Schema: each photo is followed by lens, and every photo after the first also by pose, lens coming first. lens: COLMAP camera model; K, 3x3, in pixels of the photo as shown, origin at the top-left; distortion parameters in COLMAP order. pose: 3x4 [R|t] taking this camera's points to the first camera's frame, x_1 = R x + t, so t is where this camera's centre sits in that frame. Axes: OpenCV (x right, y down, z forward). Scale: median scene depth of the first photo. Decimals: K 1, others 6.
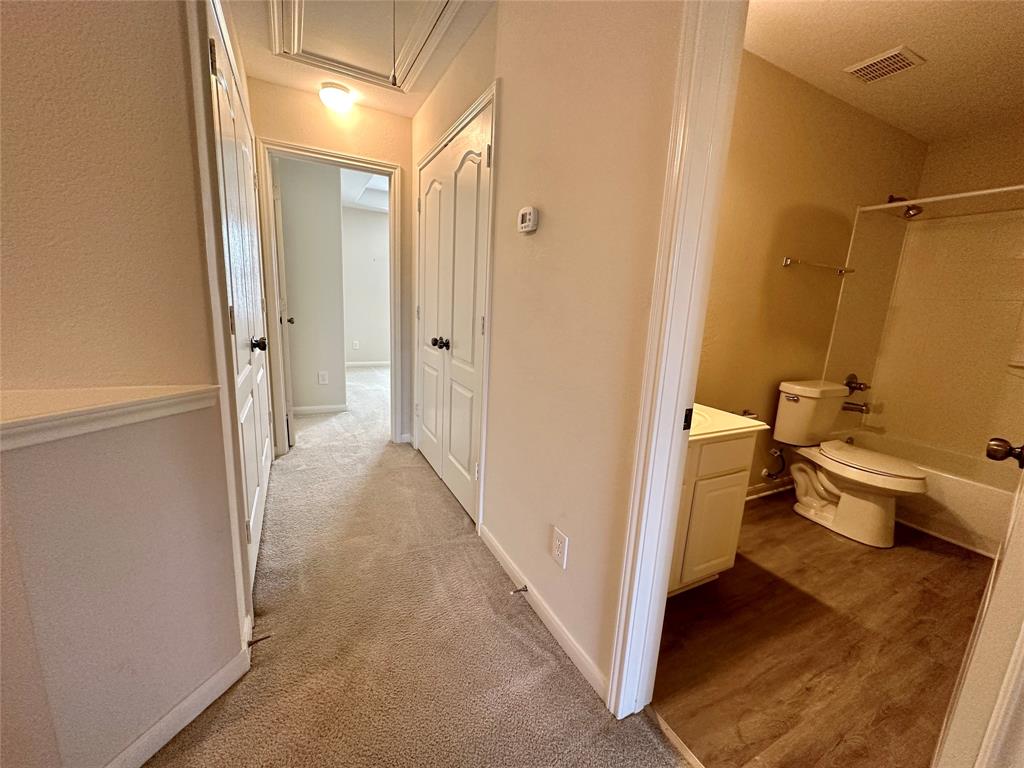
lens RADIAL K [[409.8, 0, 512.9], [0, 409.8, 384.5], [0, 0, 1]] dist [-0.001485, -0.000335]
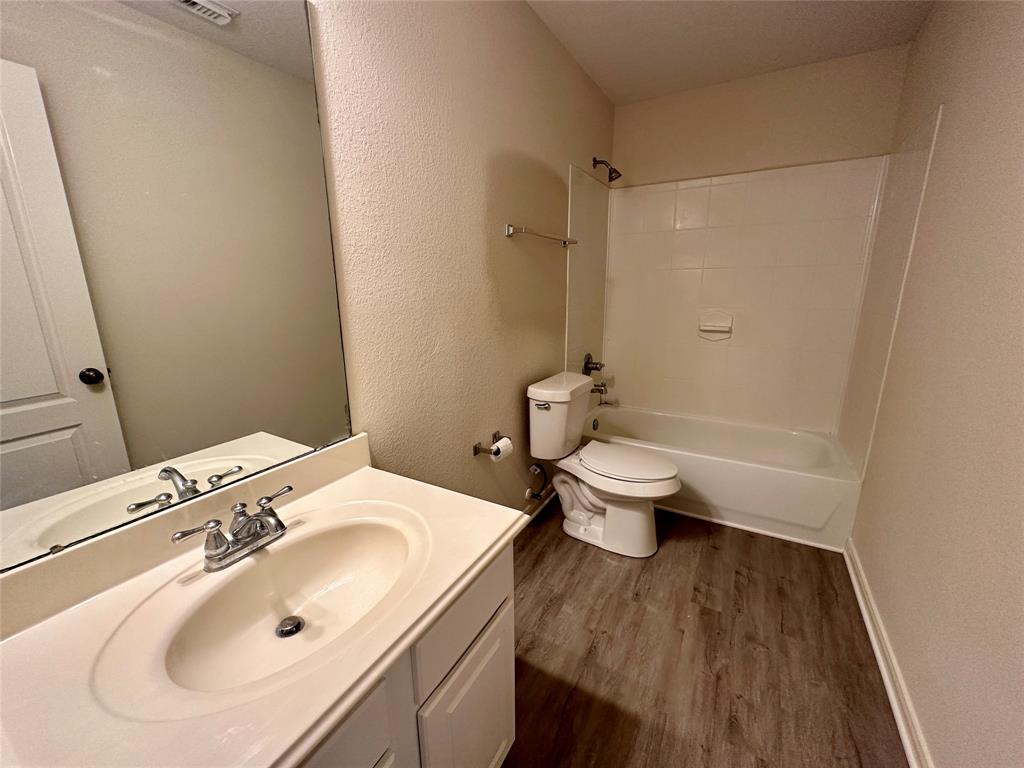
lens RADIAL K [[409.8, 0, 512.9], [0, 409.8, 384.5], [0, 0, 1]] dist [-0.001485, -0.000335]
pose [[0.839466, -0.189579, 0.509270, 0.240537], [0.159994, 0.981858, 0.101773, -0.099795], [-0.519325, -0.003955, 0.854568, 0.356873]]
